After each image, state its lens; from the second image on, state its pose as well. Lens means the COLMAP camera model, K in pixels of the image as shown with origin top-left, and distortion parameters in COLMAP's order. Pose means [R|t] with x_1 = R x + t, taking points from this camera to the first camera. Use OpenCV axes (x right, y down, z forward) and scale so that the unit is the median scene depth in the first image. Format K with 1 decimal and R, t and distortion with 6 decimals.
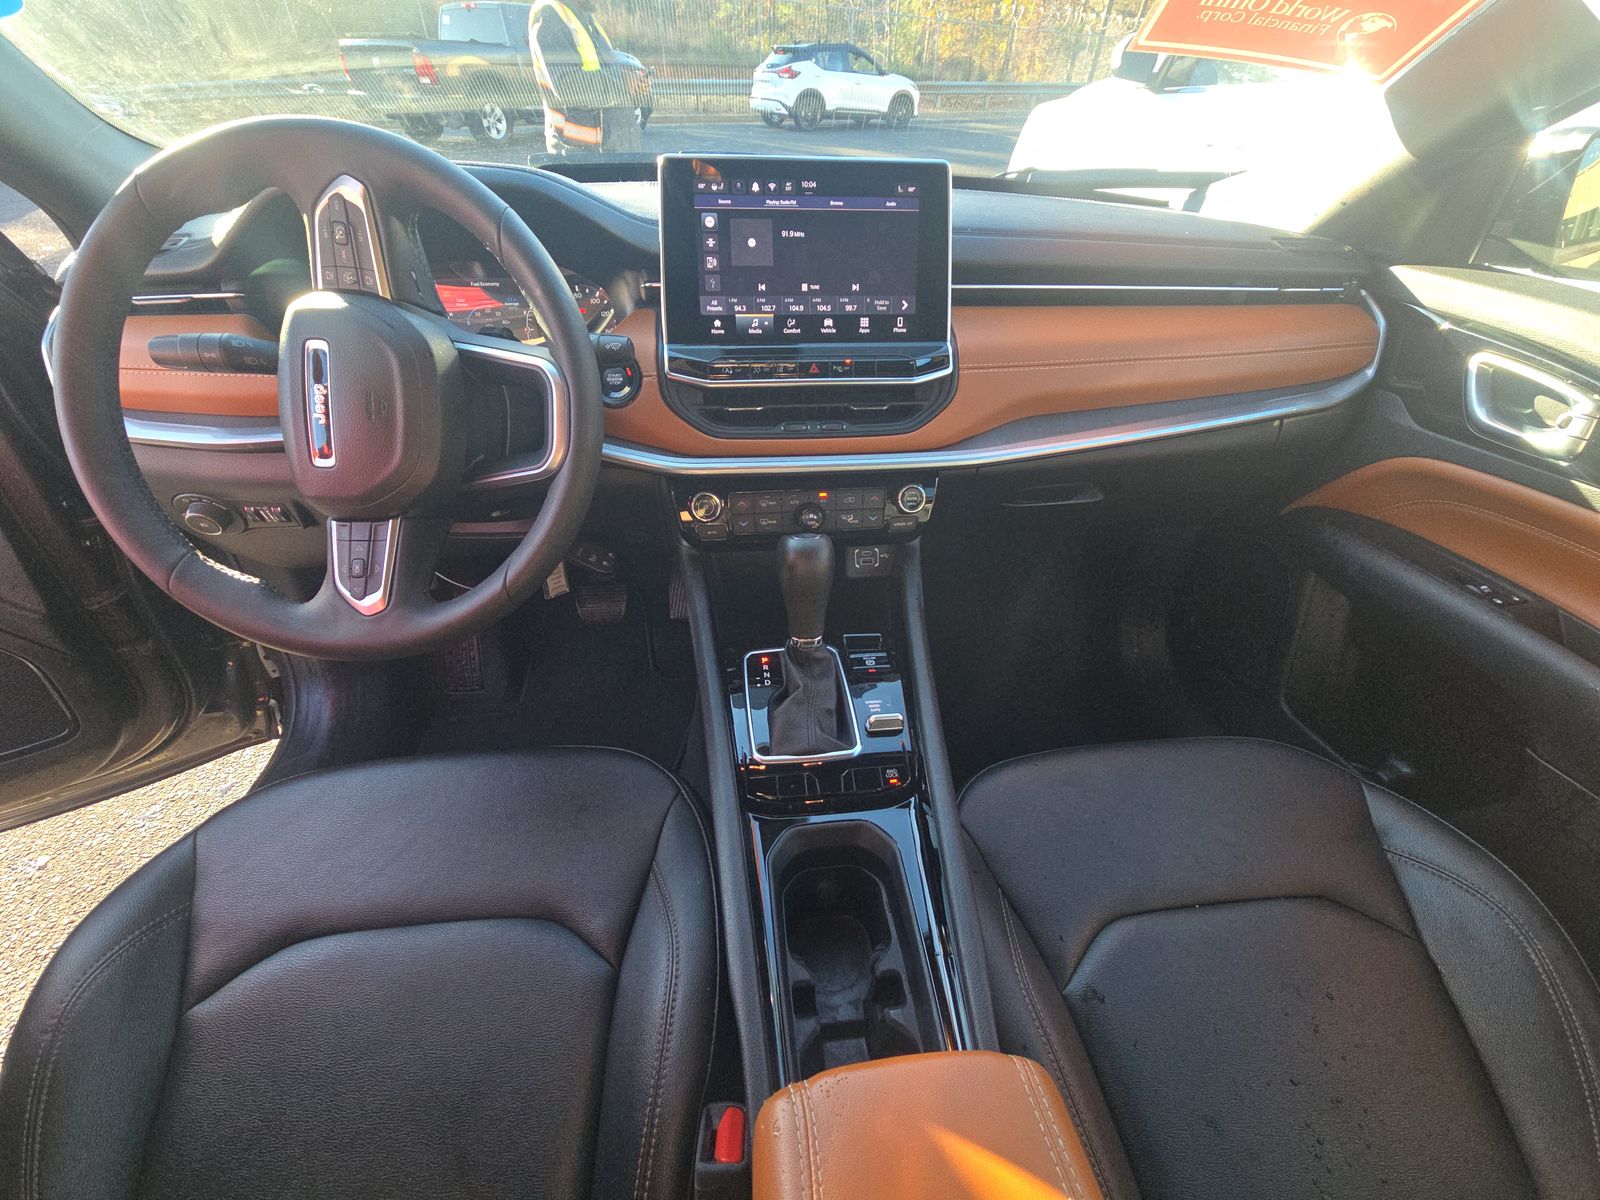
lens RADIAL K [[635.0, 0, 799.9], [0, 635.0, 604.5], [0, 0, 1]] dist [-0.000080, 0.000015]
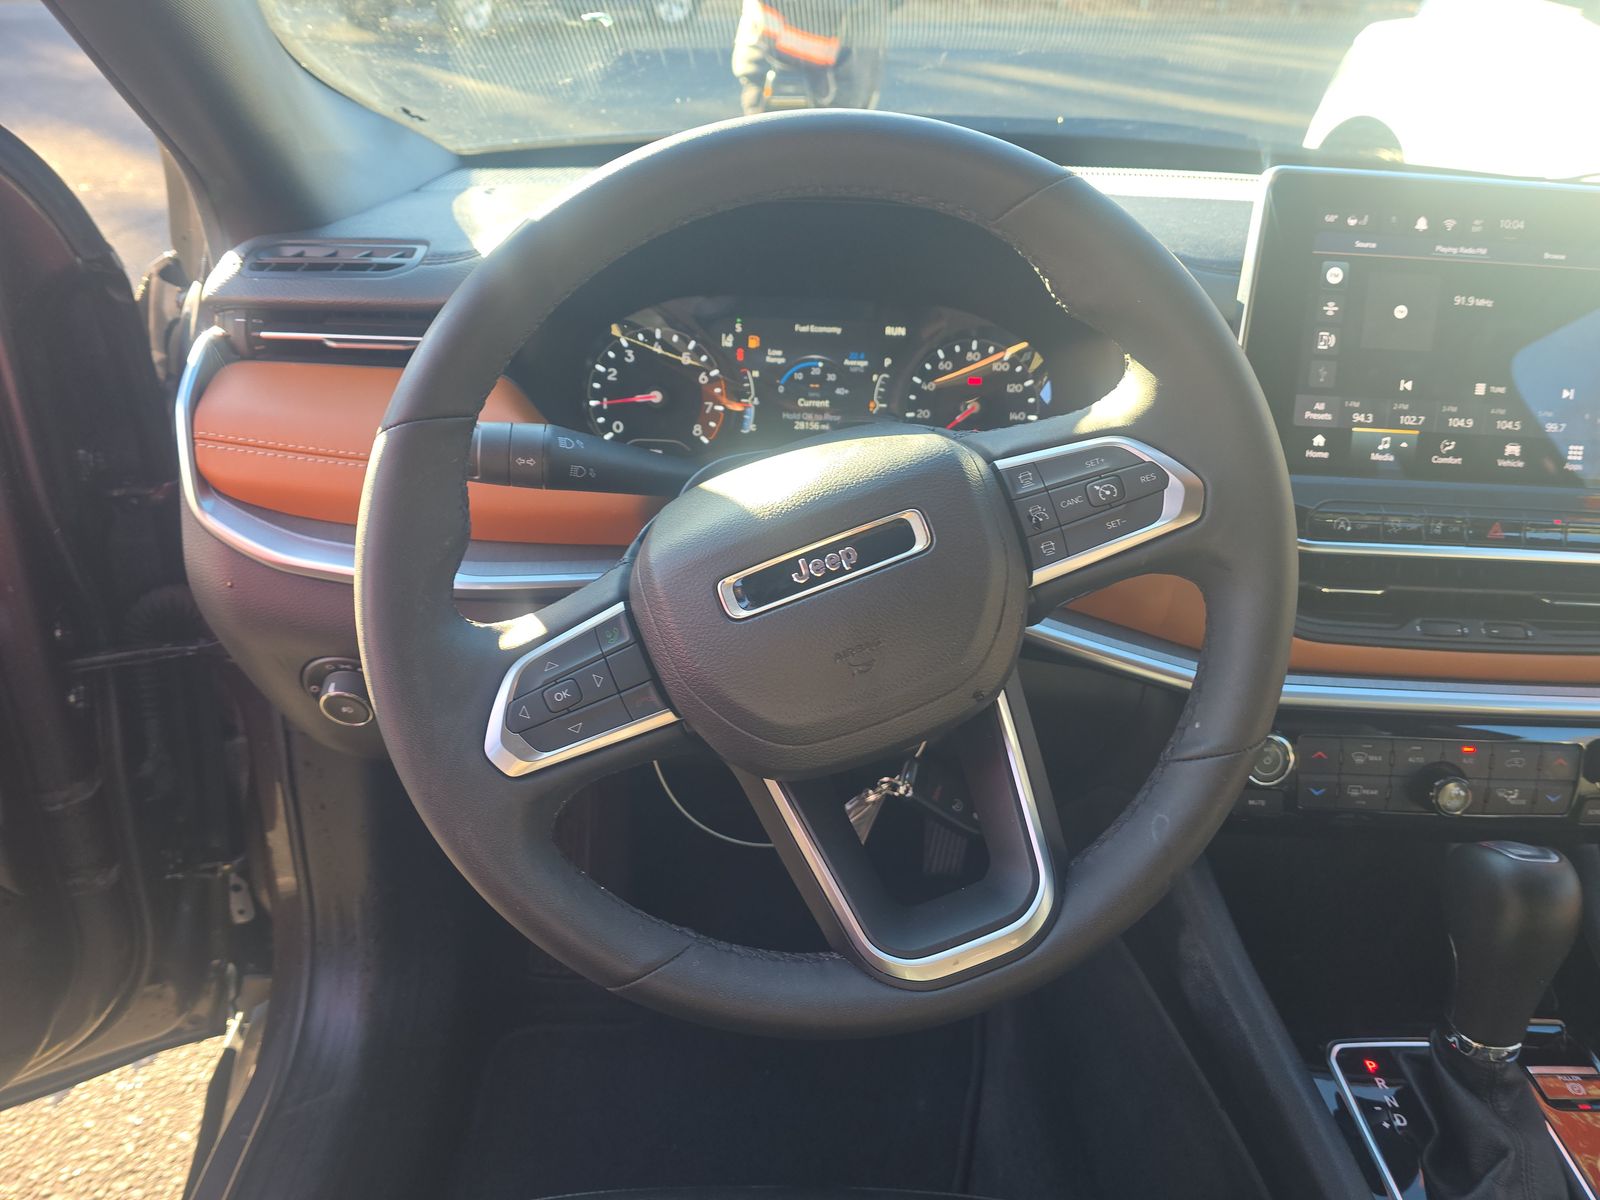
lens RADIAL K [[1077.0, 0, 796.0], [0, 1077.0, 613.8], [0, 0, 1]] dist [0.005467, -0.007581]
pose [[0.995036, 0.075798, -0.064479, -0.517245], [-0.084228, 0.986552, -0.140076, -0.118301], [0.052994, 0.144811, 0.988039, 0.053435]]
